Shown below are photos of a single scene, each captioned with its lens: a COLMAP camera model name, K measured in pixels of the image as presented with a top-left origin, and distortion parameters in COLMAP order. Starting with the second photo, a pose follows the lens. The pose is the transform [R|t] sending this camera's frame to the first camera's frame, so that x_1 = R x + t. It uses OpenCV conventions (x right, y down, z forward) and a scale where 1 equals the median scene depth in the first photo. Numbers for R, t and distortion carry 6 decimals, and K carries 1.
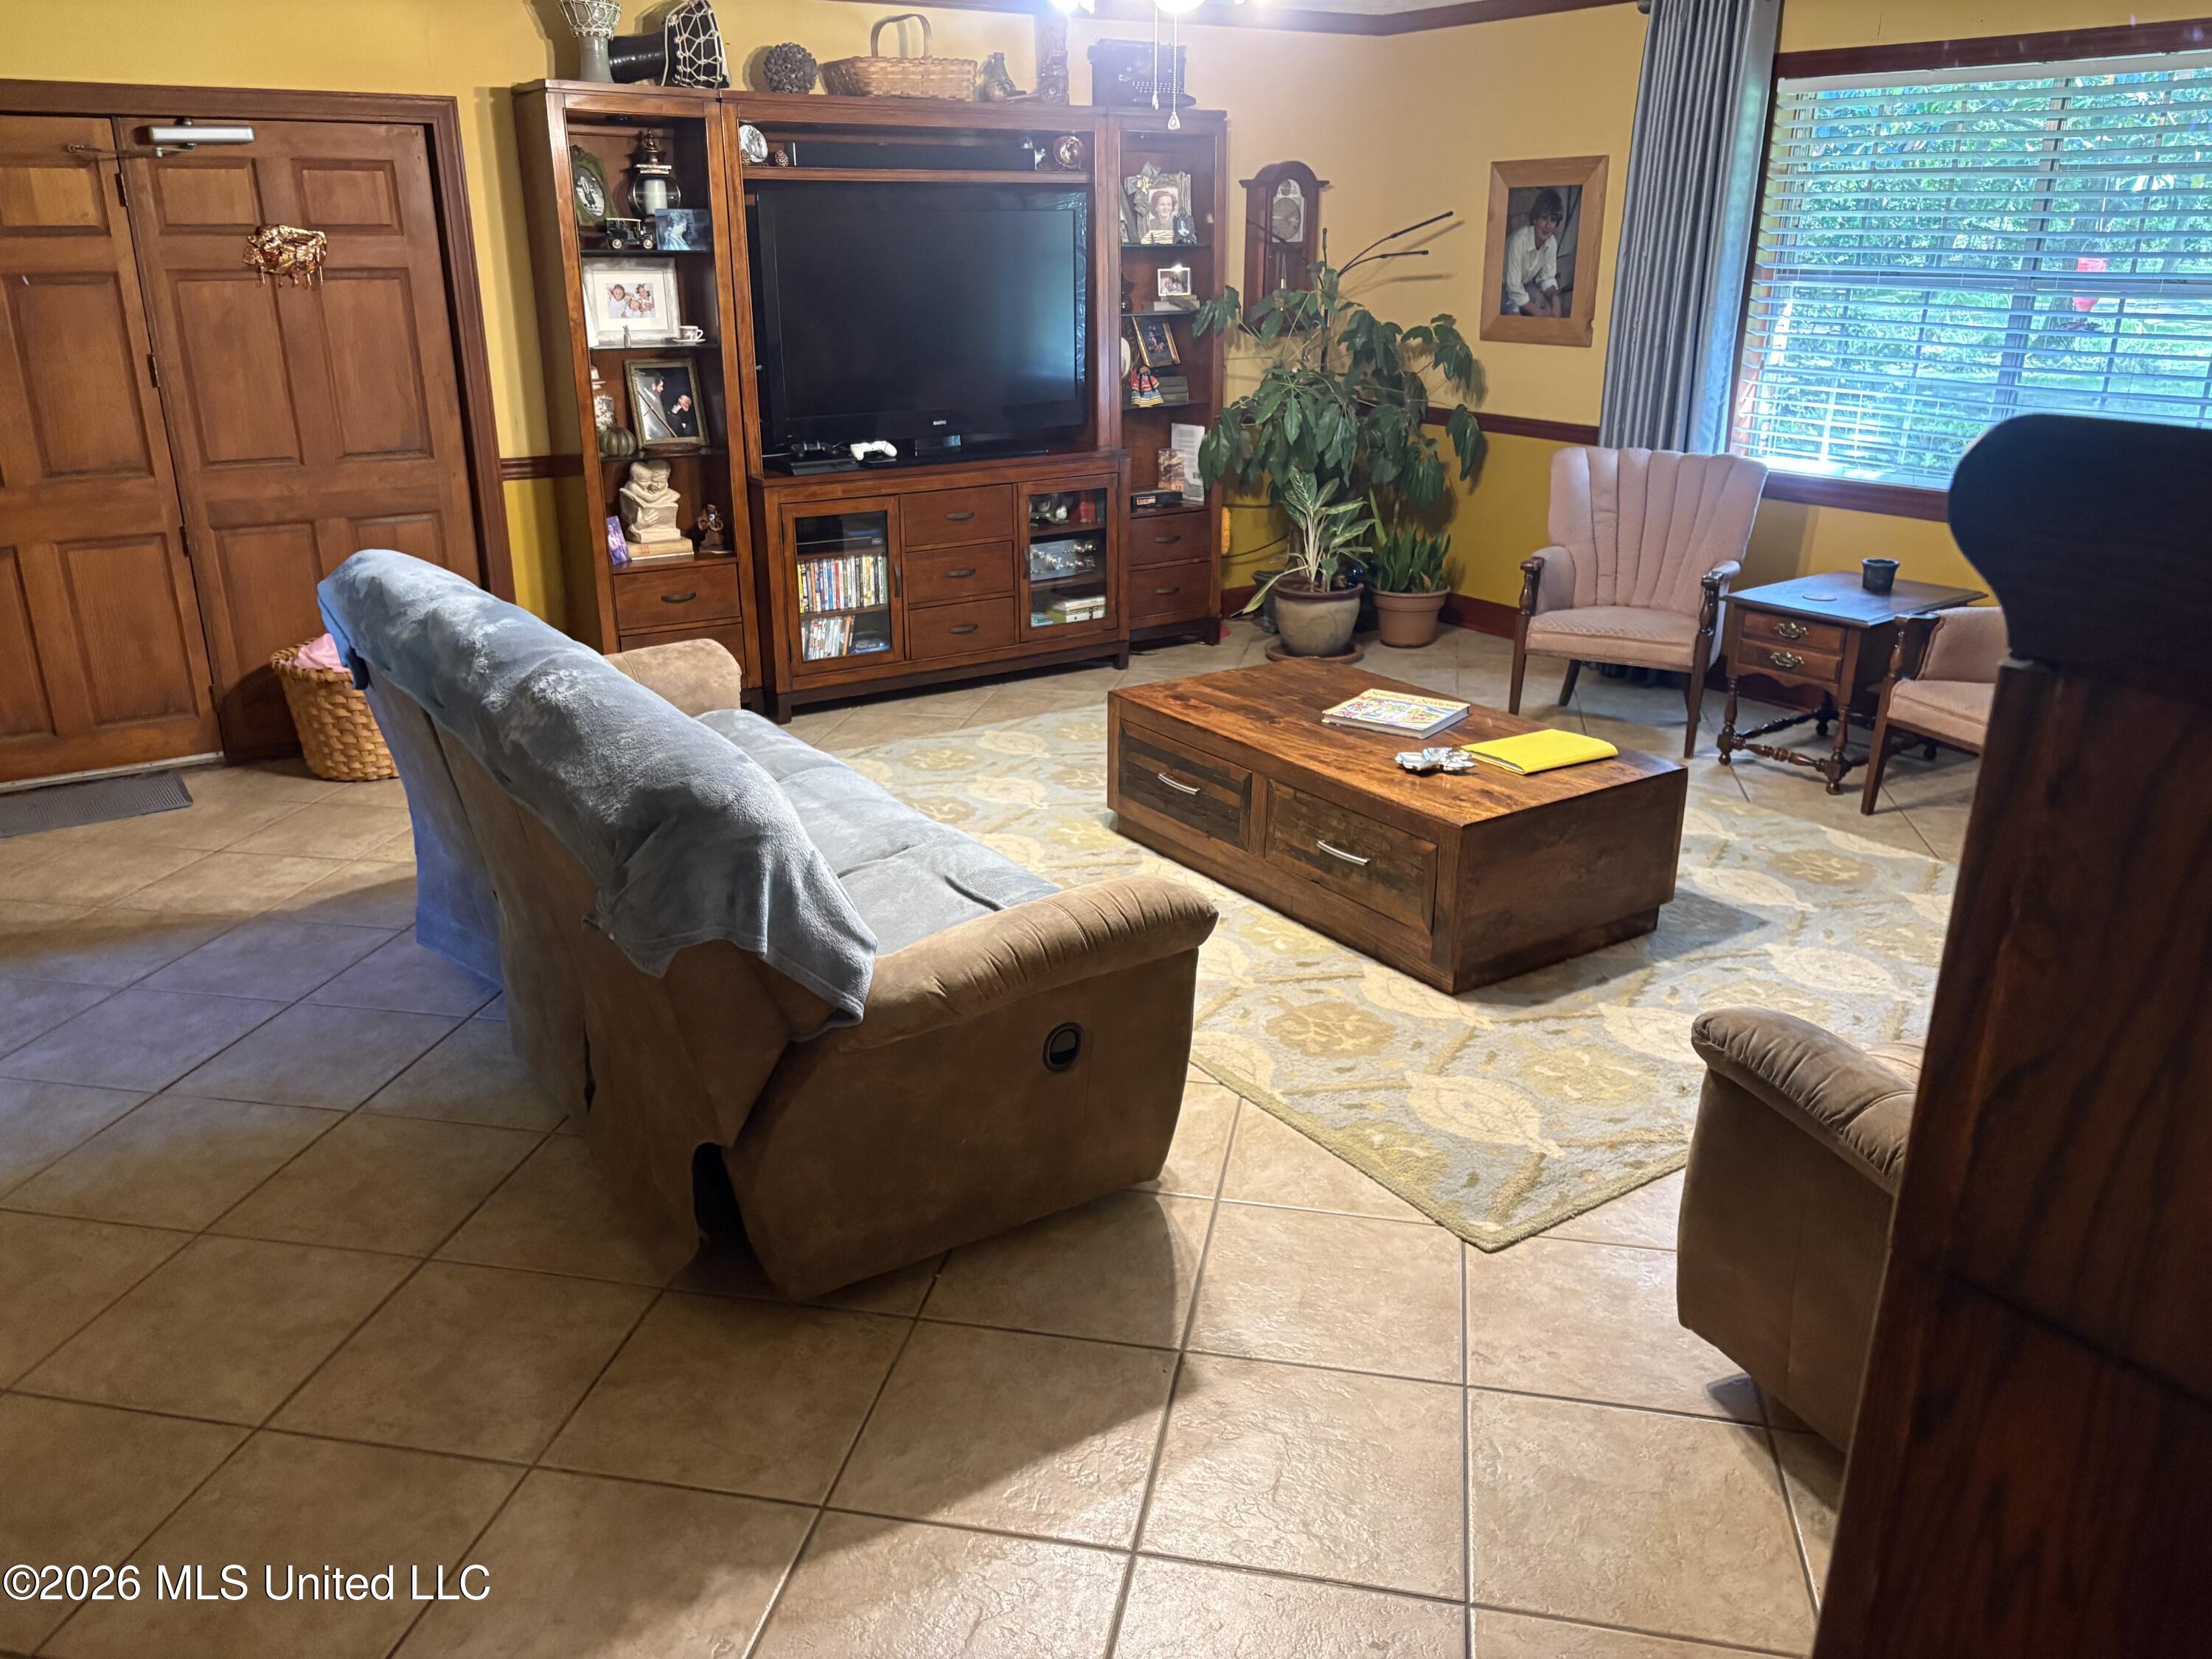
lens RADIAL K [[1658.4, 0, 1099.4], [0, 1658.4, 845.8], [0, 0, 1]] dist [0.041463, -0.050998]
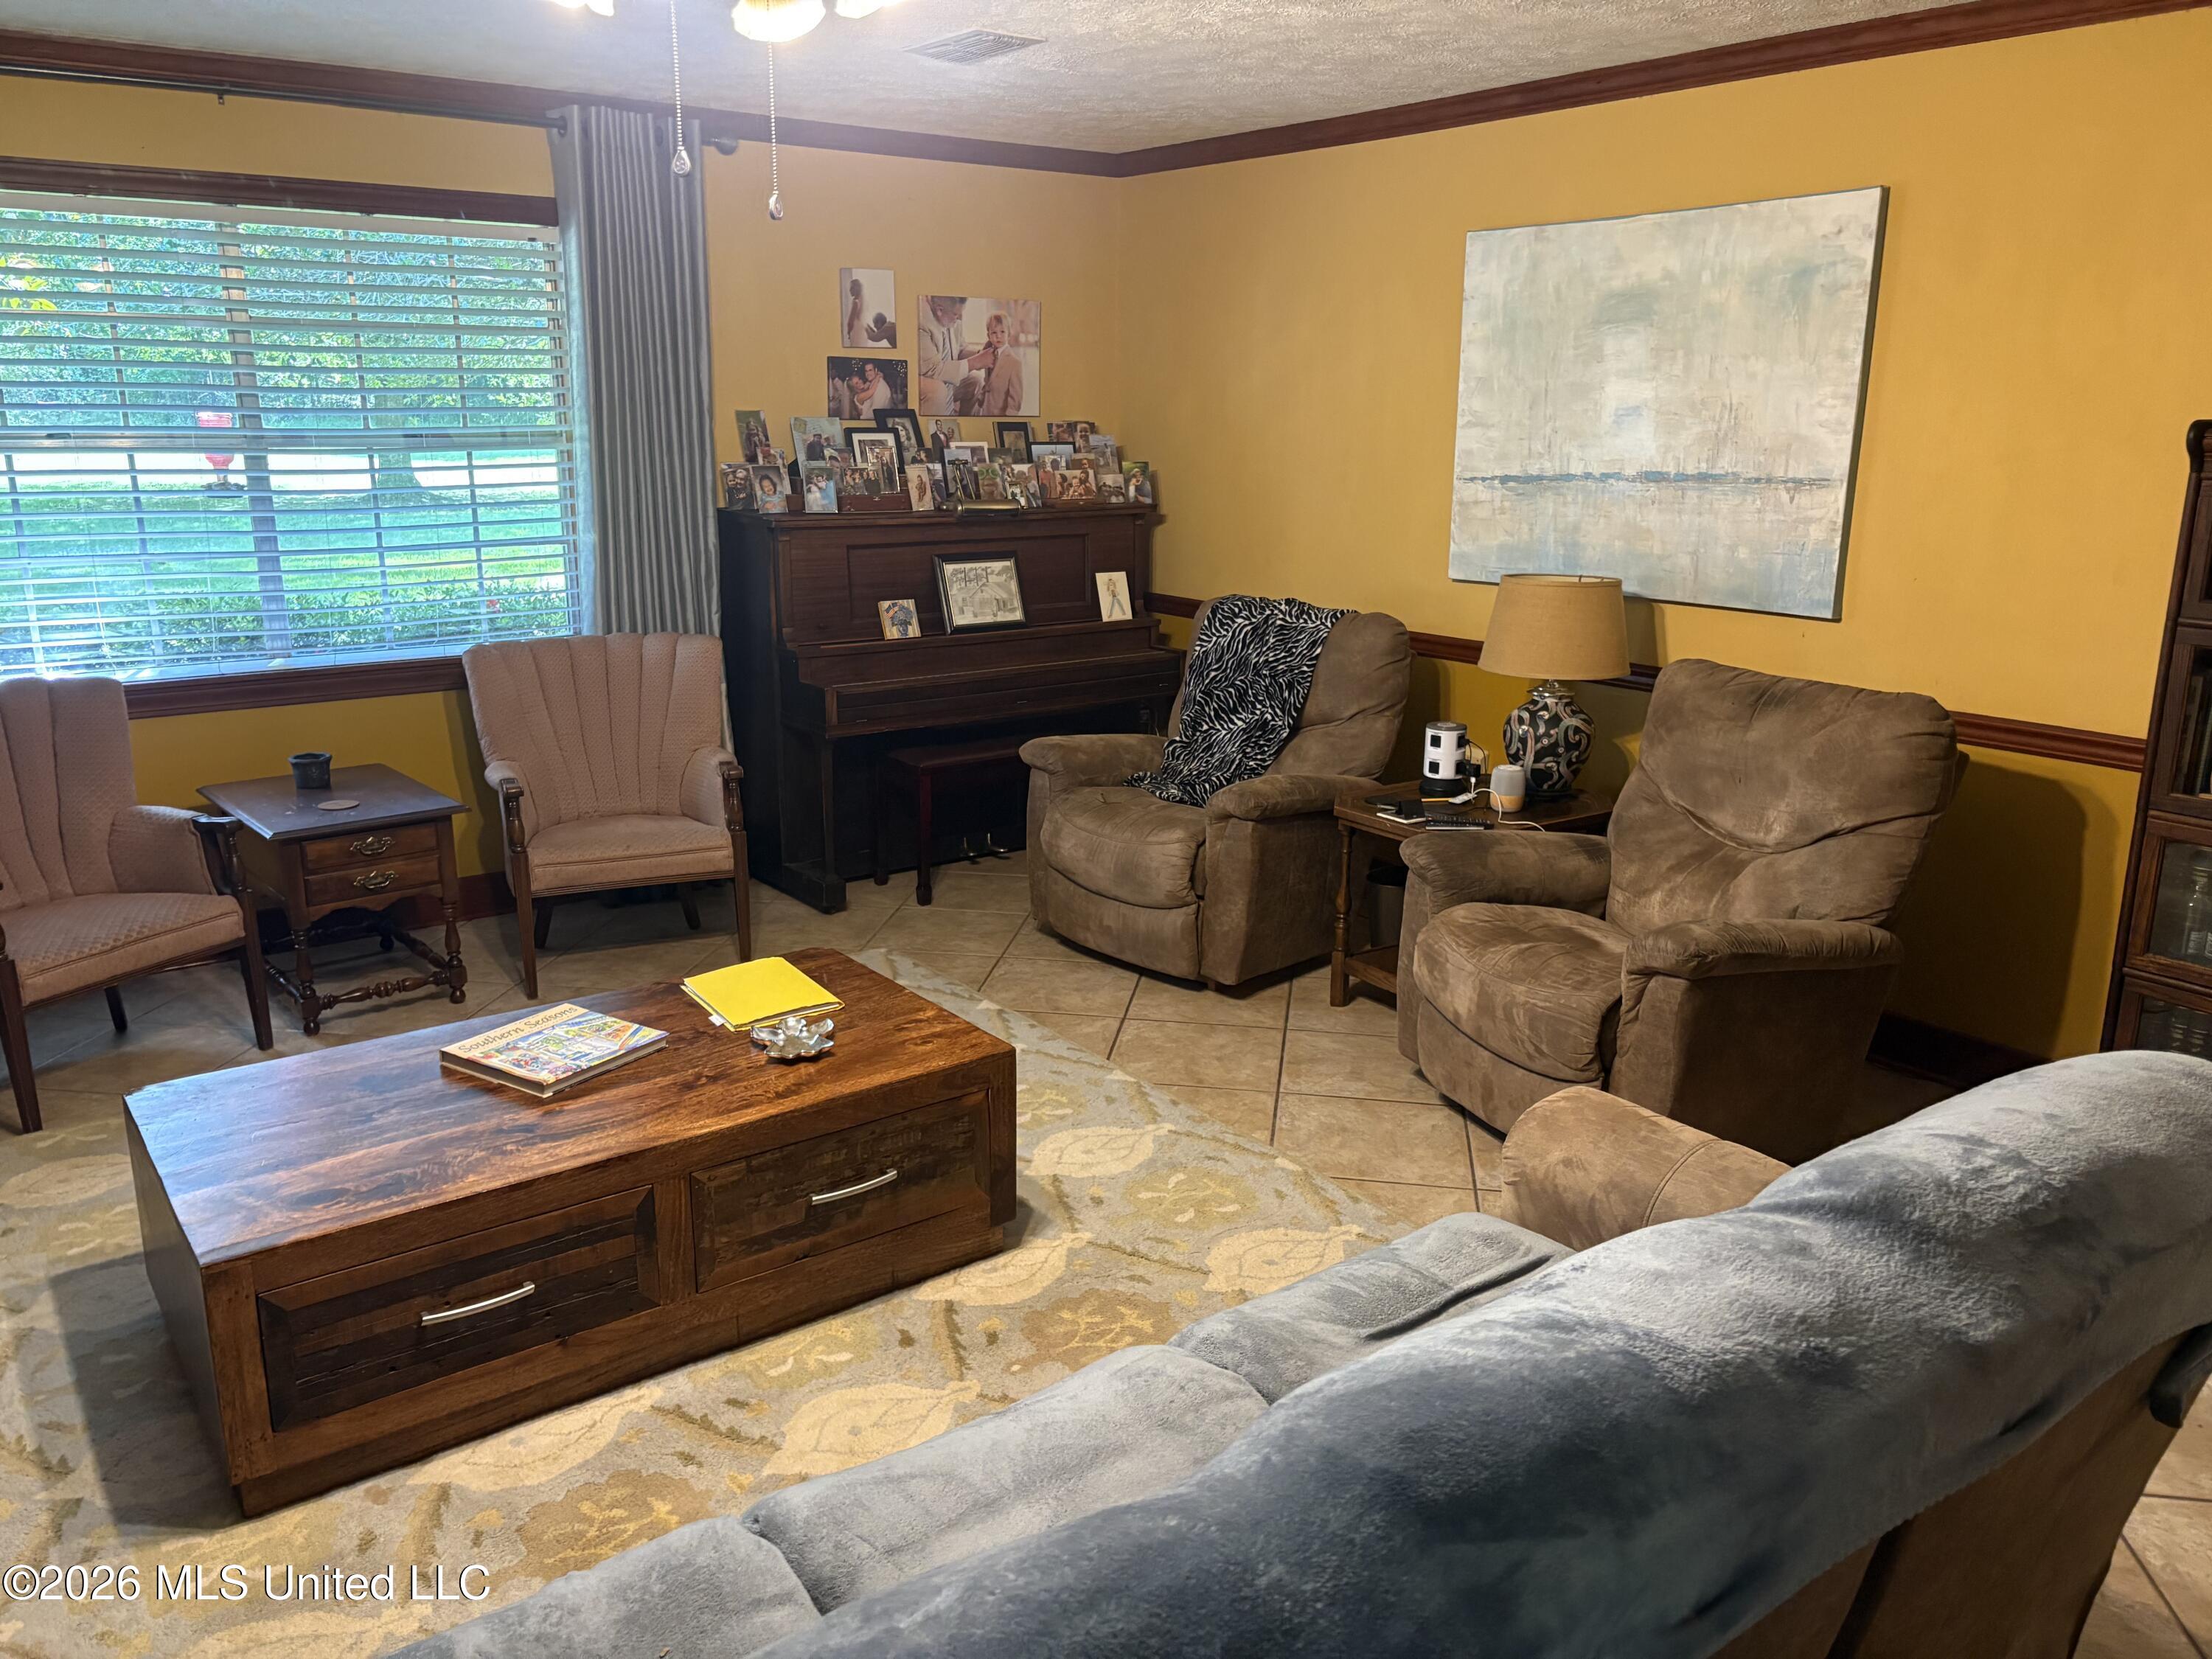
lens RADIAL K [[1658.4, 0, 1097.9], [0, 1658.4, 811.6], [0, 0, 1]] dist [0.041463, -0.050998]
pose [[-0.046371, -0.236132, 0.970614, -0.467254], [0.340152, 0.909858, 0.237602, -0.249197], [-0.939227, 0.341174, 0.038130, 0.704353]]
